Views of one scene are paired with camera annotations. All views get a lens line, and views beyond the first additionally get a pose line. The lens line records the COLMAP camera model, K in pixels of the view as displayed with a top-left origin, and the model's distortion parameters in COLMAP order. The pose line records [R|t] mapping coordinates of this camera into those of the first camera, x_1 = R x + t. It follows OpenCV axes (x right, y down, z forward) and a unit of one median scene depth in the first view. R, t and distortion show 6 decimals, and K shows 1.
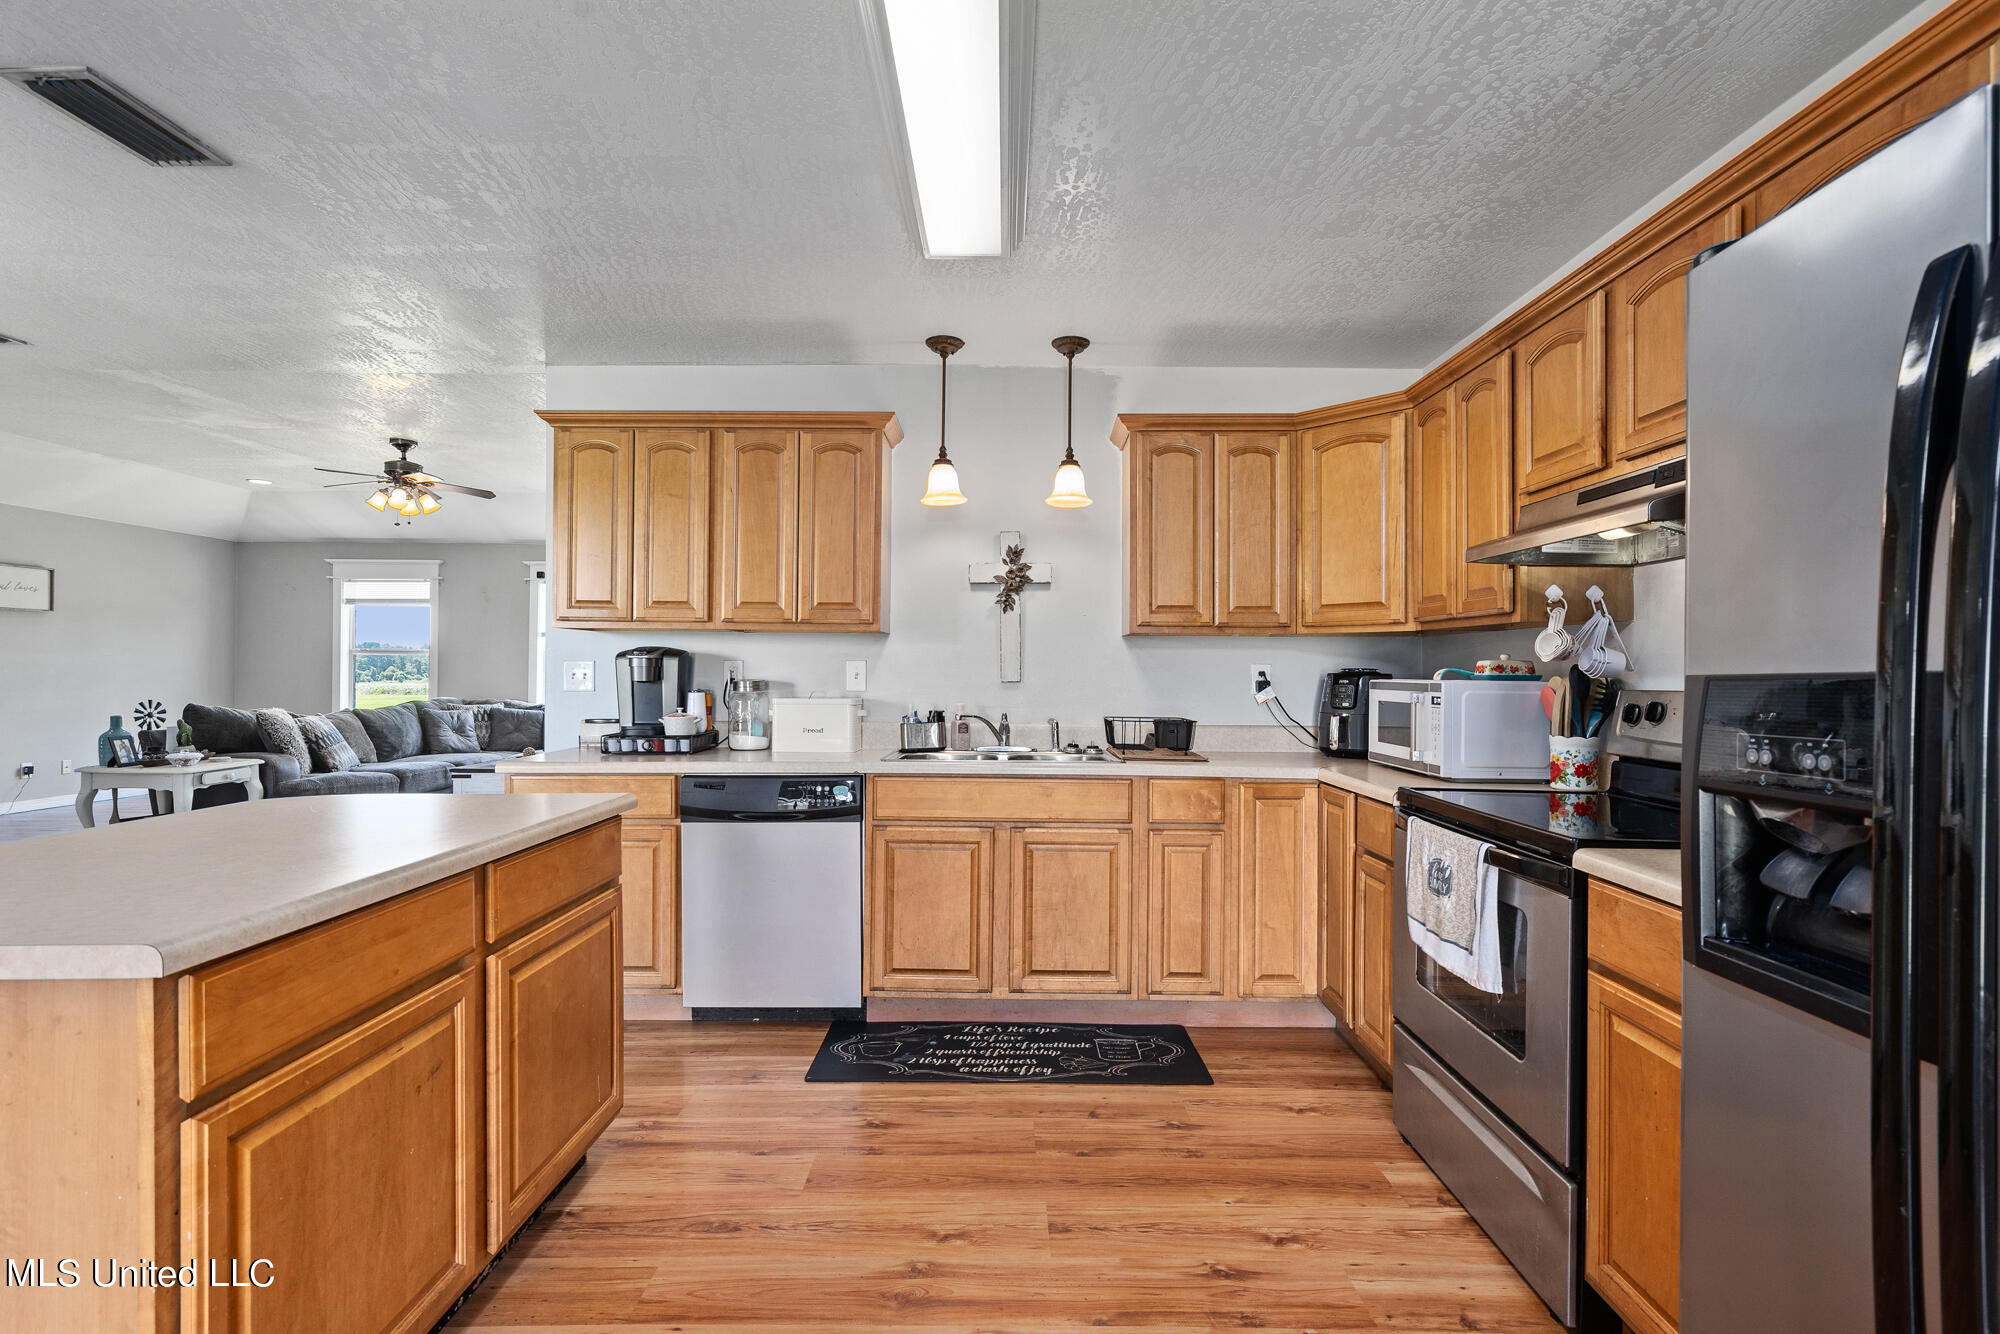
lens RADIAL K [[903.6, 0, 1000.0], [0, 903.6, 667.0], [0, 0, 1]] dist [-0.009053, 0.007283]
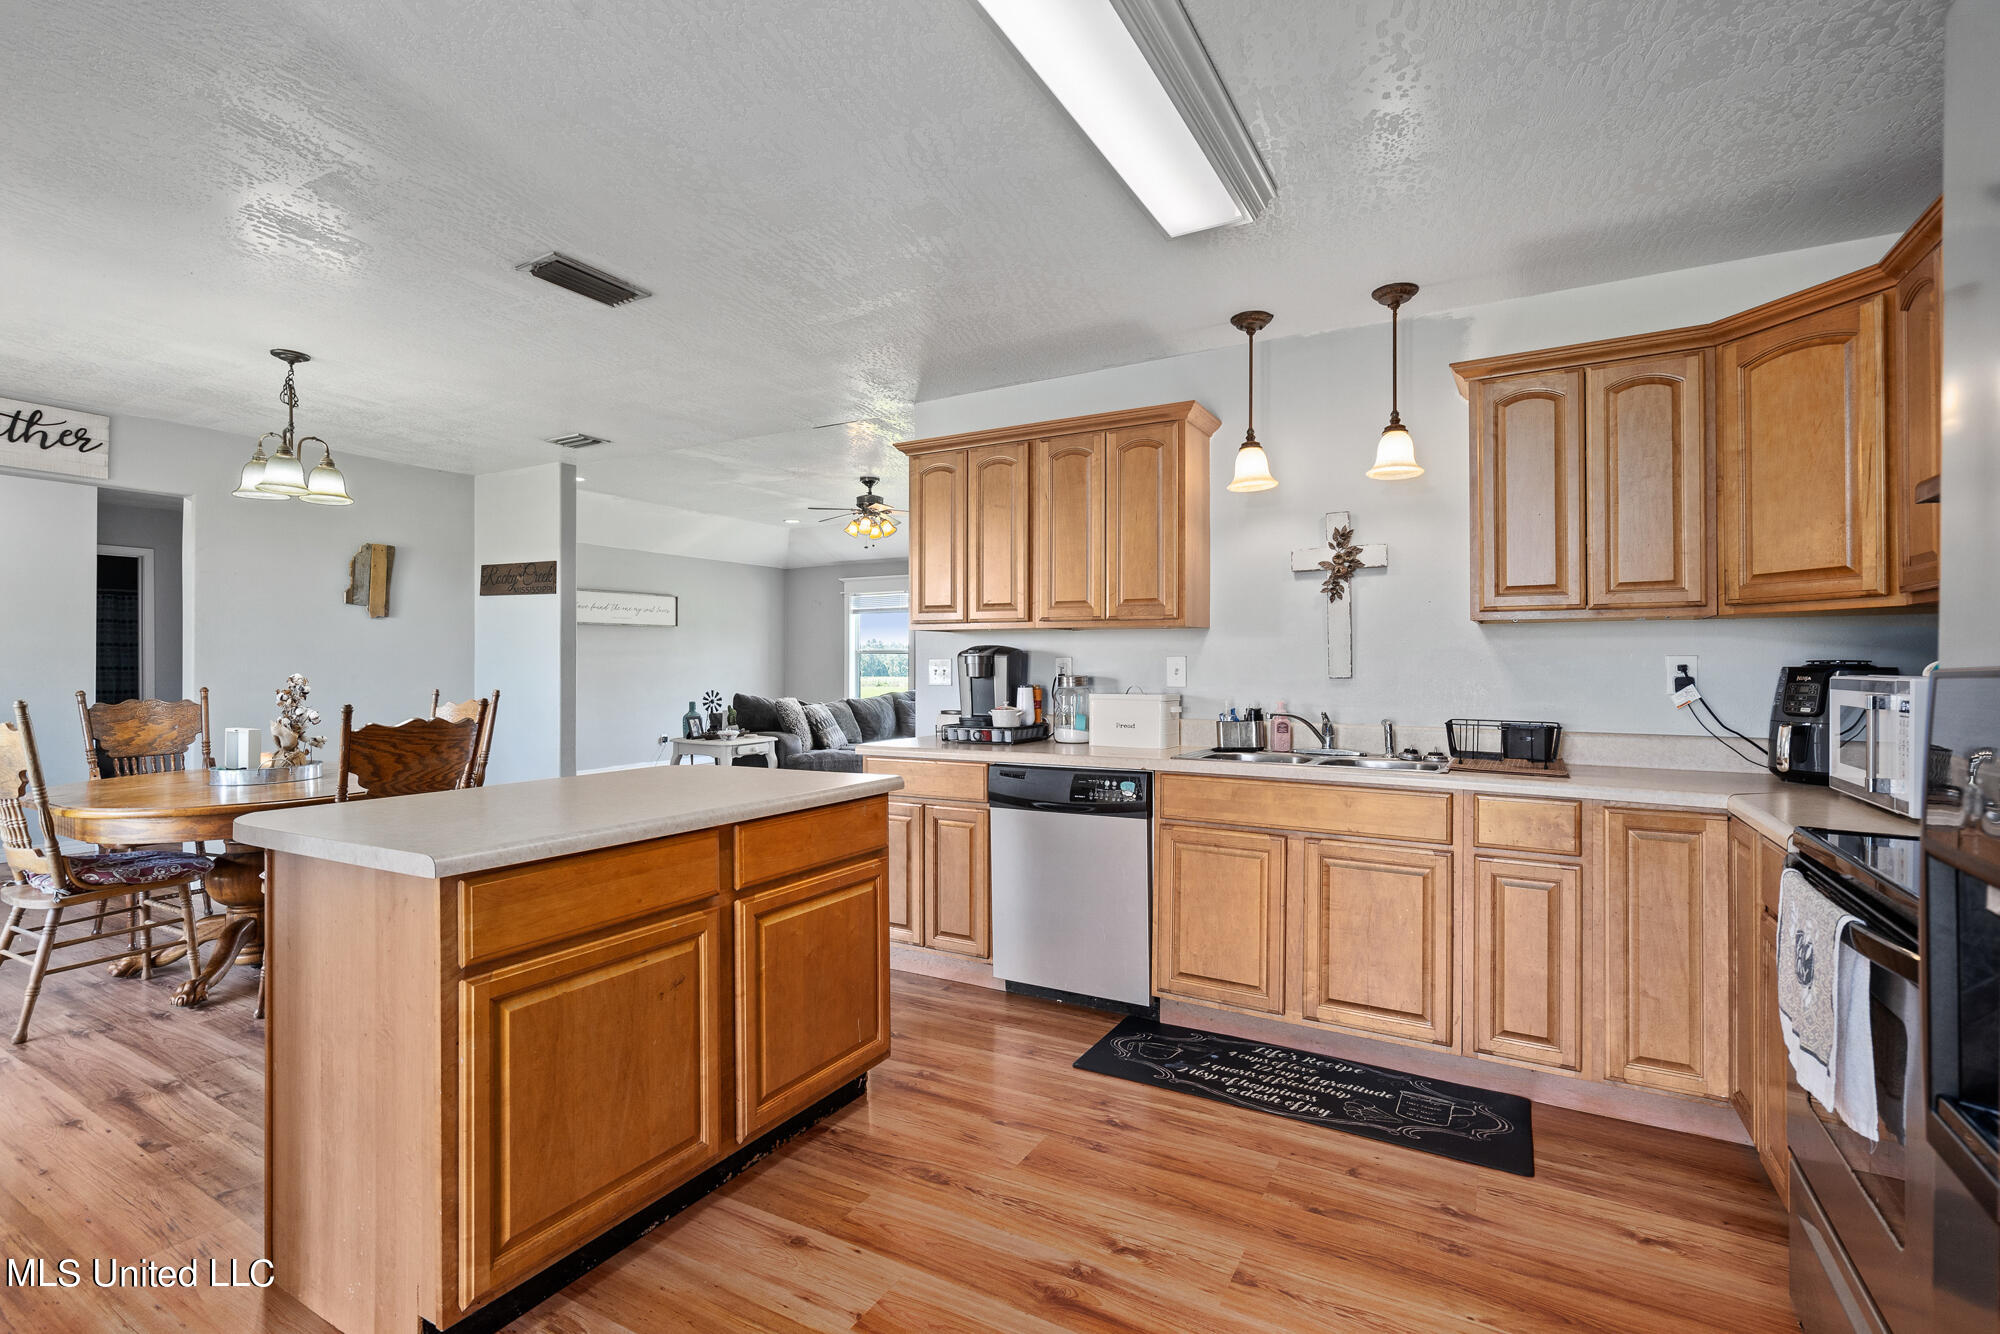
lens RADIAL K [[907.2, 0, 1007.5], [0, 907.2, 659.6], [0, 0, 1]] dist [-0.001234, 0.000830]
pose [[0.872519, -0.008489, -0.488507, 0.198828], [0.007032, 0.999964, -0.004816, 0.000041], [0.488530, 0.000767, 0.872547, 0.054059]]
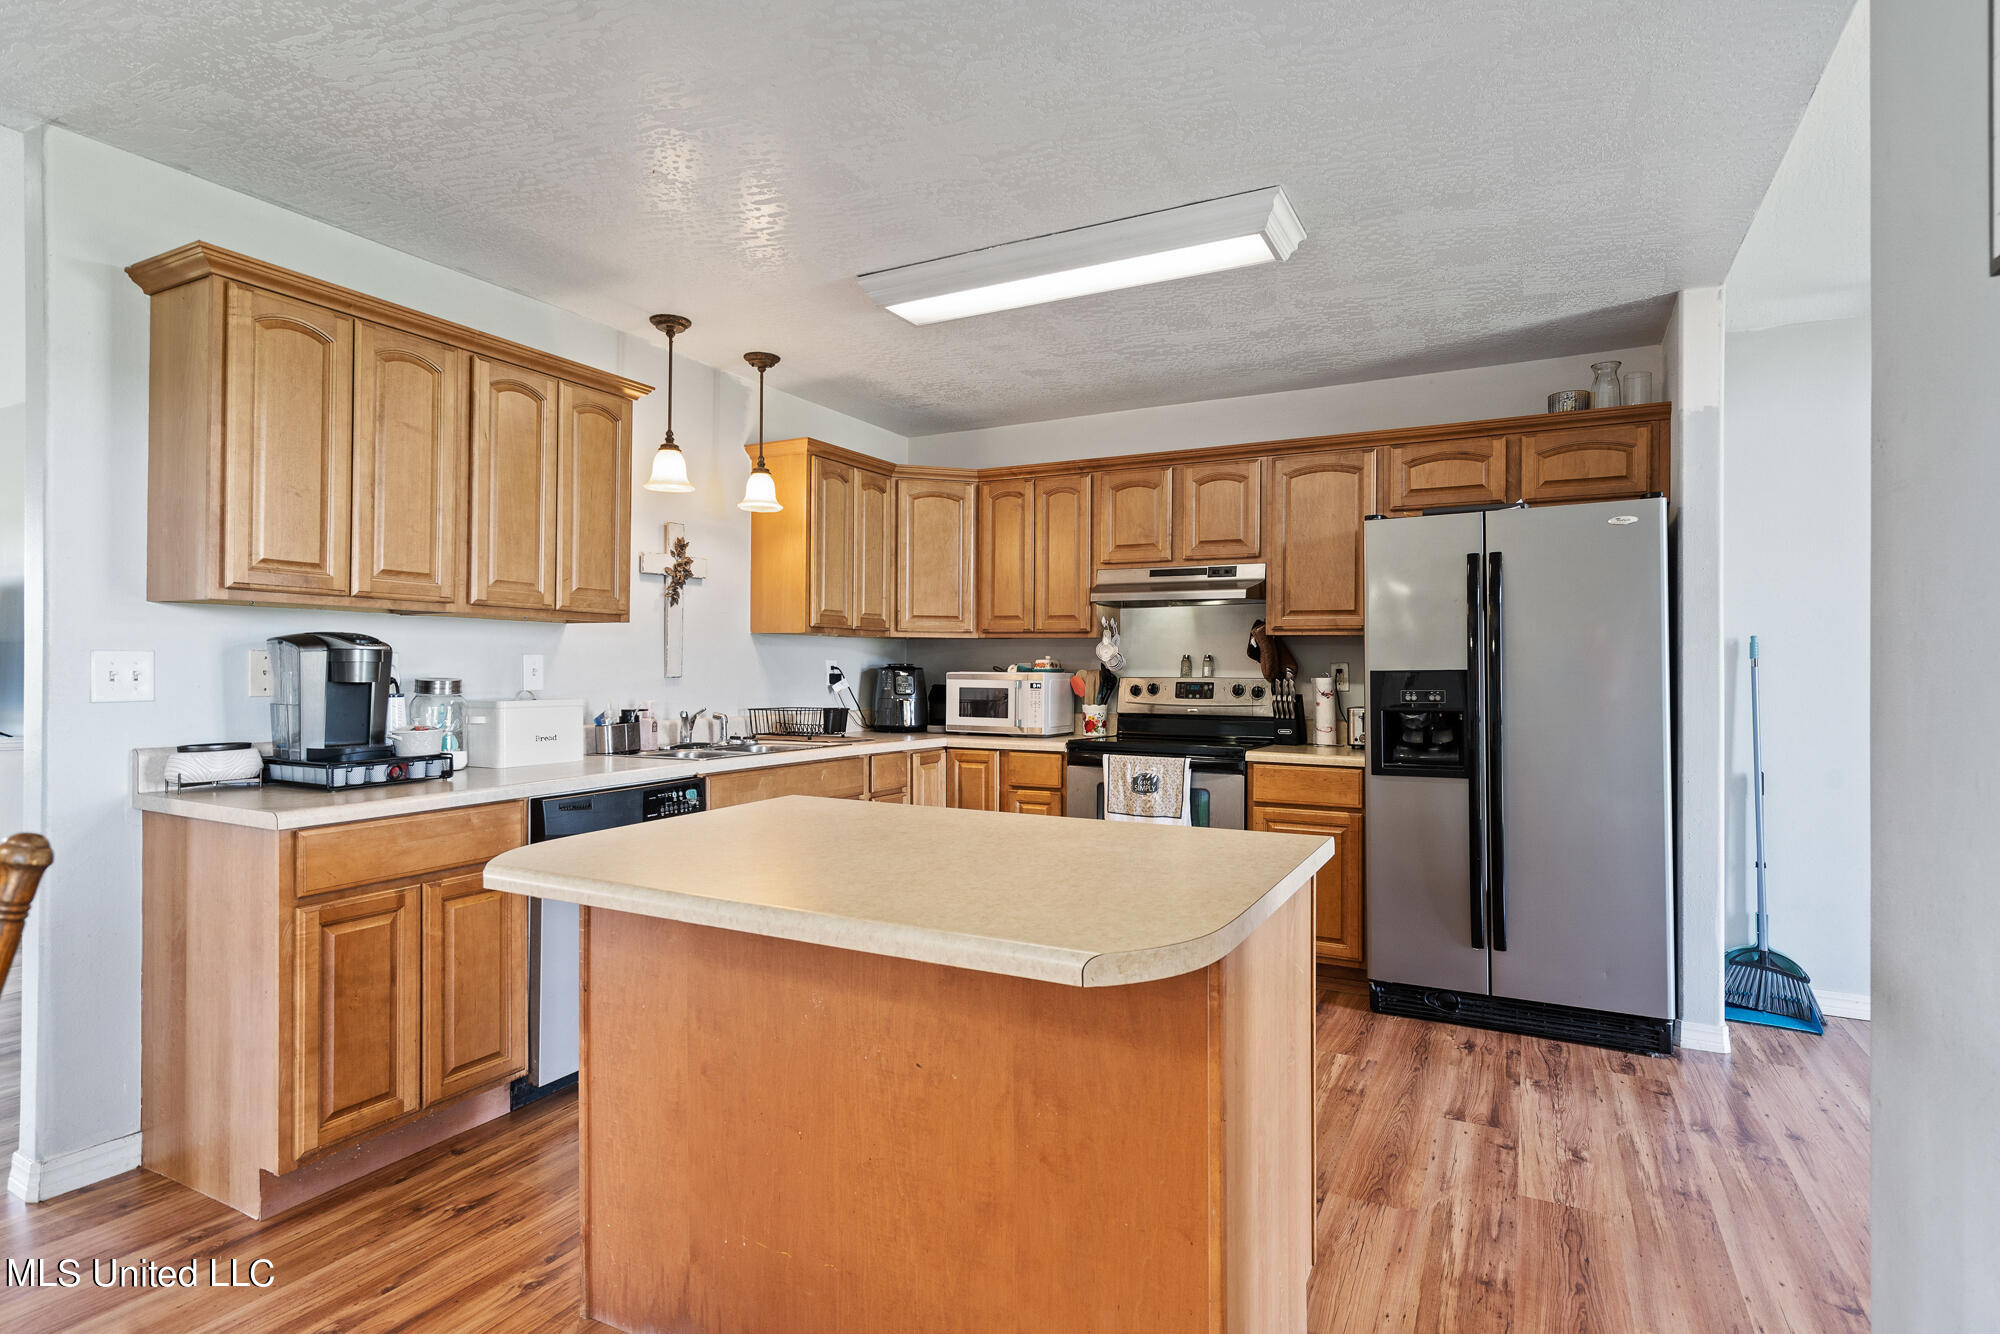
lens RADIAL K [[1016.3, 0, 1000.0], [0, 1016.3, 667.0], [0, 0, 1]] dist [0.000729, 0.000882]
pose [[0.464694, -0.003782, 0.885463, -0.956458], [-0.007220, 0.999941, 0.008060, -0.007438], [-0.885442, -0.010139, 0.464640, 0.216570]]
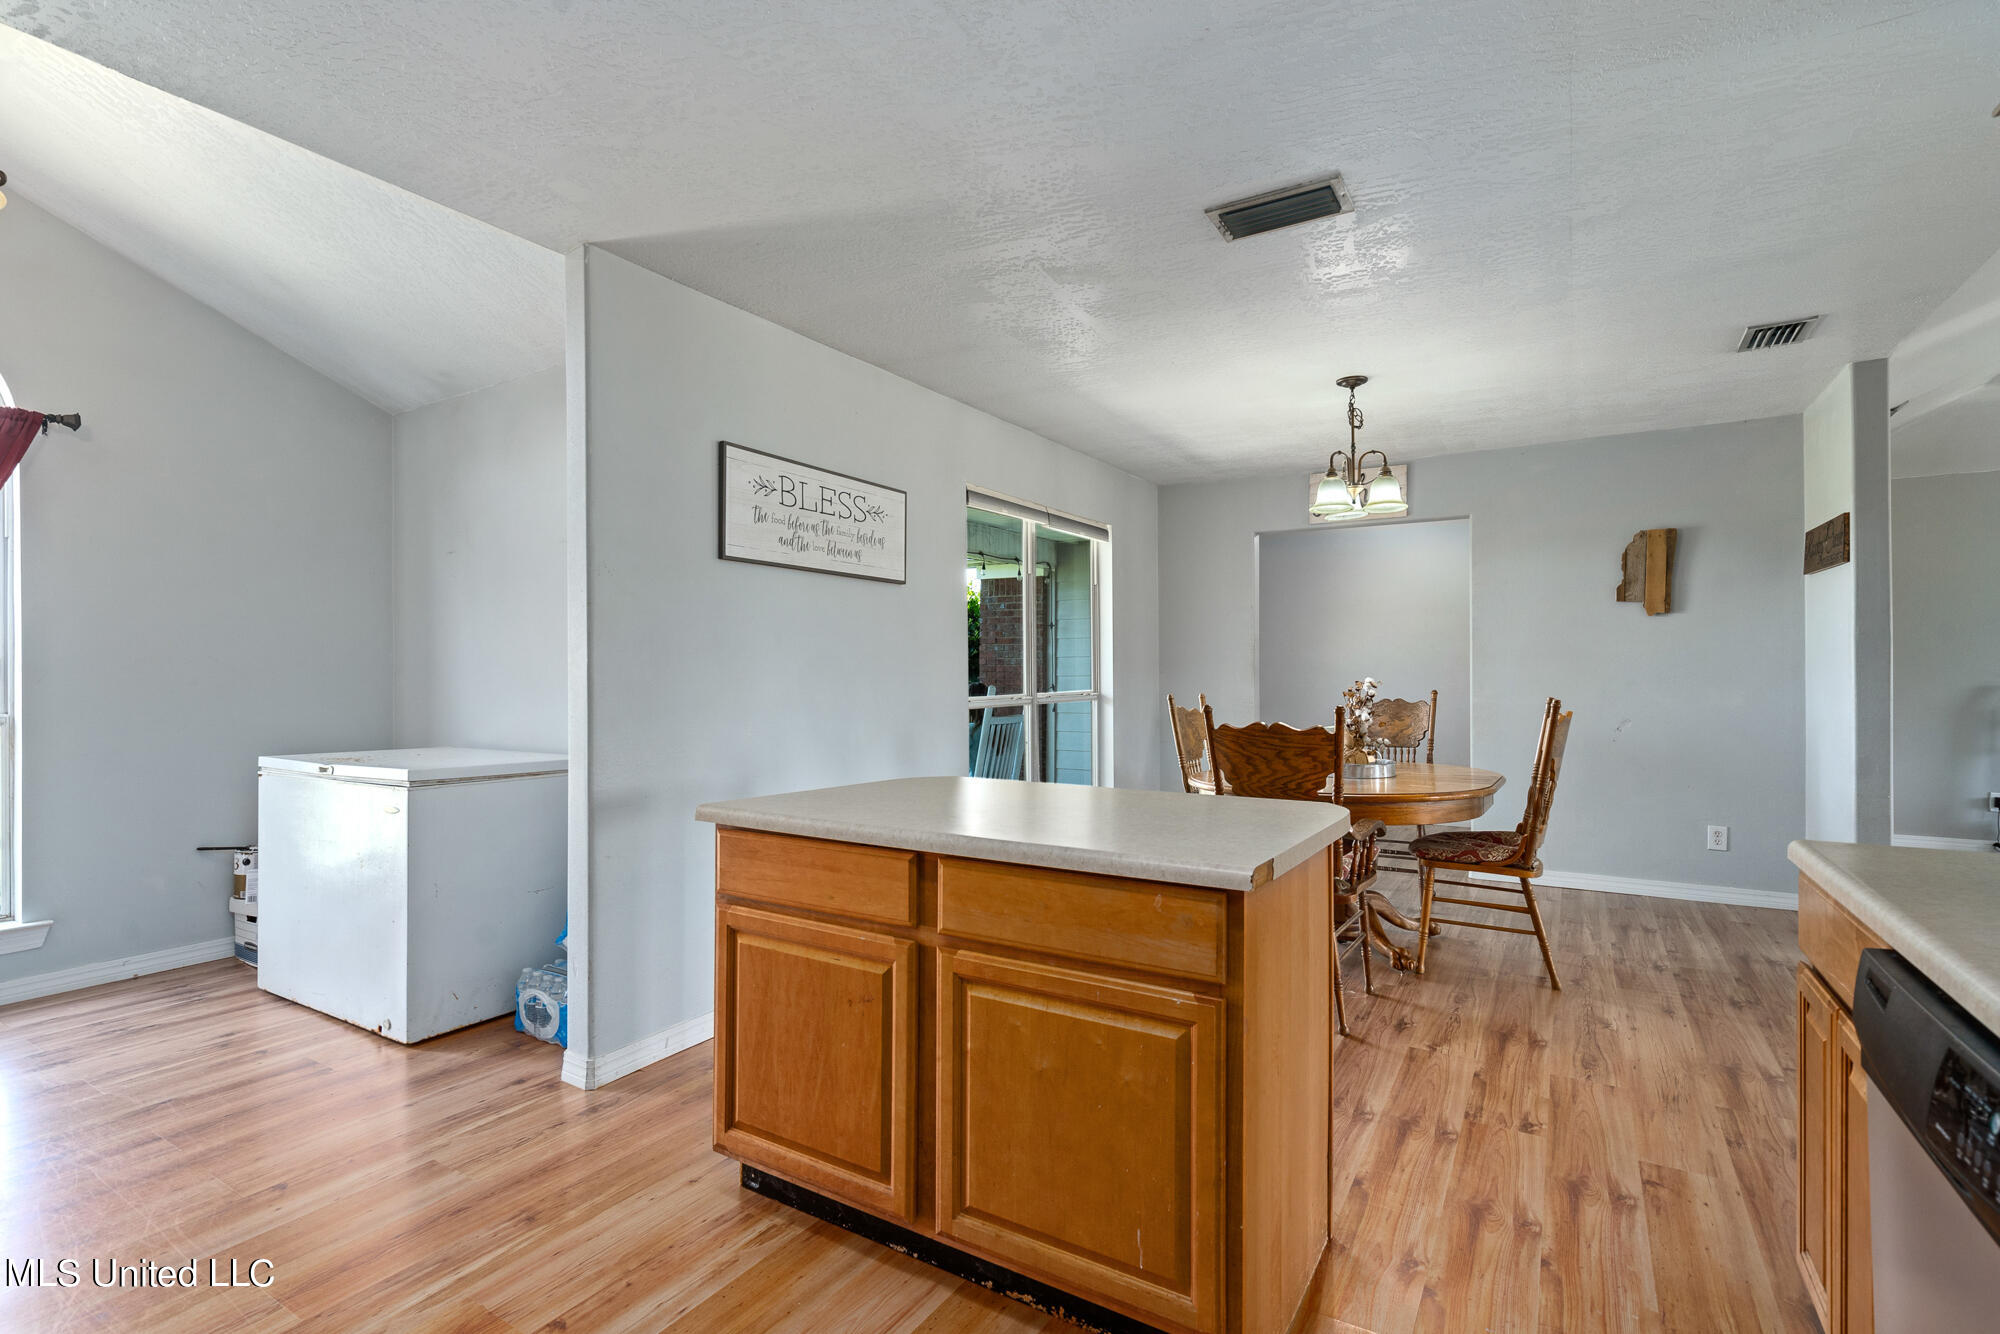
lens RADIAL K [[924.5, 0, 998.9], [0, 924.5, 671.6], [0, 0, 1]] dist [-0.000791, 0.000248]
pose [[-0.524670, -0.005459, -0.851288, 0.168575], [0.003210, 0.999960, -0.008390, 0.006898], [0.851300, -0.007135, -0.524631, 0.883742]]
